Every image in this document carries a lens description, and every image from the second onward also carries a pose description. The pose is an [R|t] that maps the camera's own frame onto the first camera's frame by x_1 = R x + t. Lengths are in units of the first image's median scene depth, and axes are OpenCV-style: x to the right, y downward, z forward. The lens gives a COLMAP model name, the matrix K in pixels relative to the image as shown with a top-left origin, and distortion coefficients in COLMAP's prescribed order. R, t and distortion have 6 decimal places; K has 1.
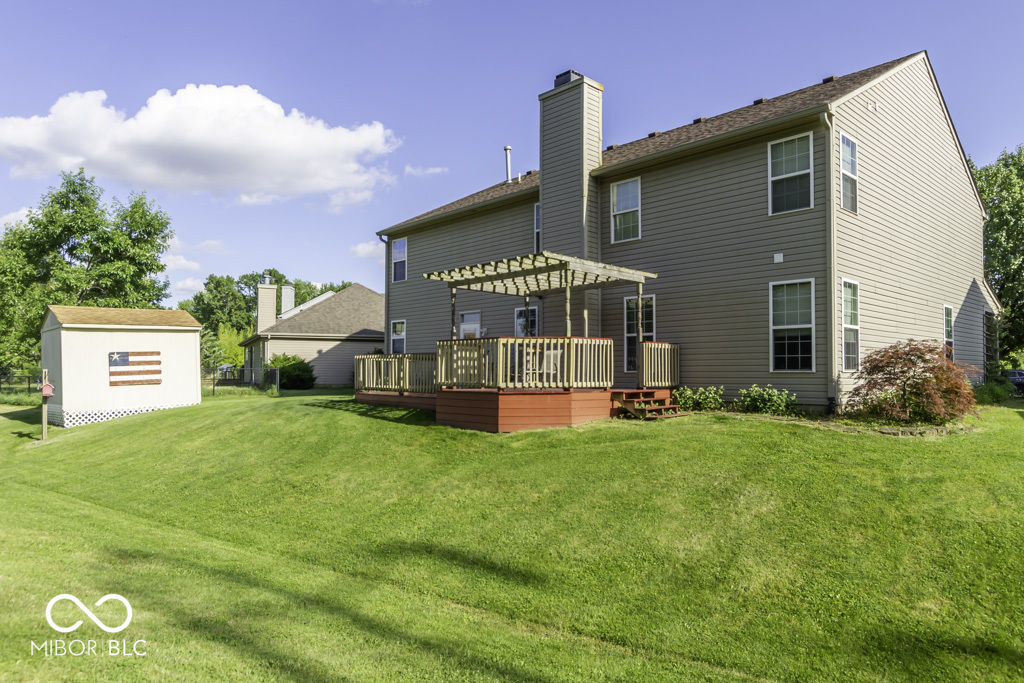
lens RADIAL K [[668.0, 0, 512.0], [0, 668.0, 341.5], [0, 0, 1]] dist [0.001962, 0.000406]
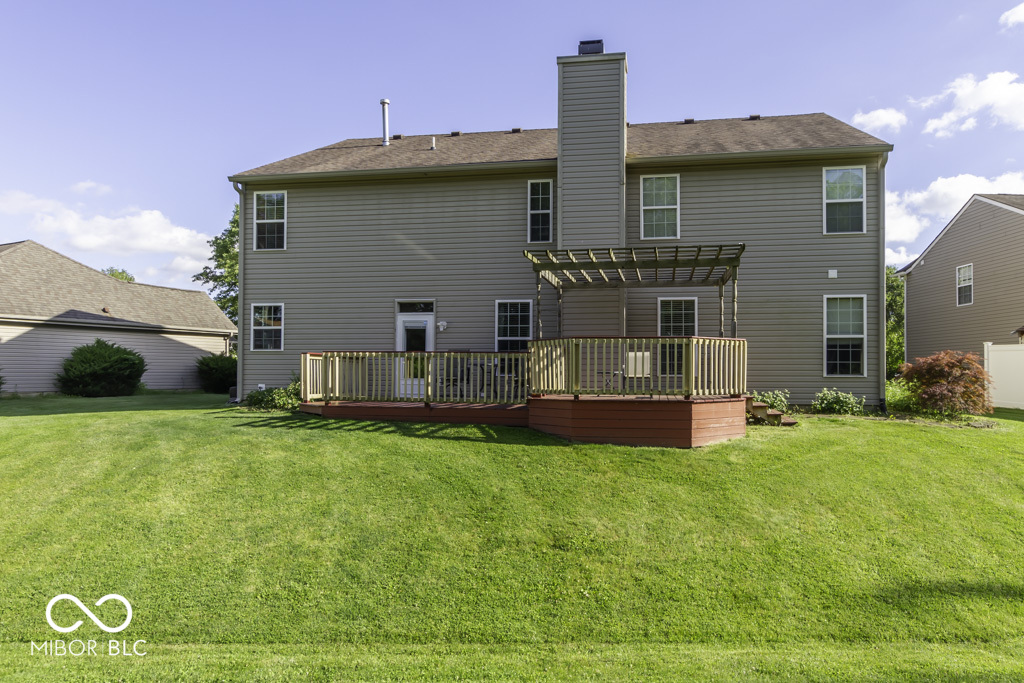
lens RADIAL K [[678.0, 0, 511.9], [0, 678.0, 354.0], [0, 0, 1]] dist [-0.001508, -0.001064]
pose [[0.794112, 0.017581, 0.607517, -0.693594], [-0.031595, 0.999424, 0.012376, 0.010938], [-0.606950, -0.029022, 0.794210, 0.419582]]
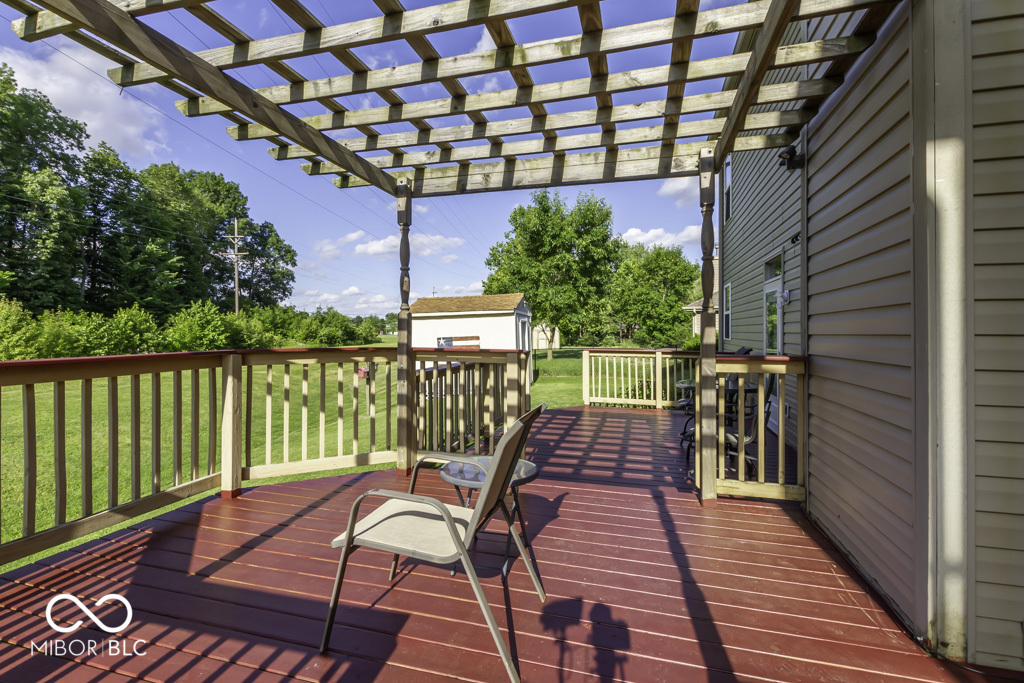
lens RADIAL K [[466.5, 0, 515.8], [0, 466.5, 324.2], [0, 0, 1]] dist [0.001901, 0.000277]
pose [[0.508098, -0.011984, -0.861216, 0.182912], [0.041246, 0.999095, 0.010432, -0.013010], [0.860311, -0.040823, 0.508132, 1.027527]]
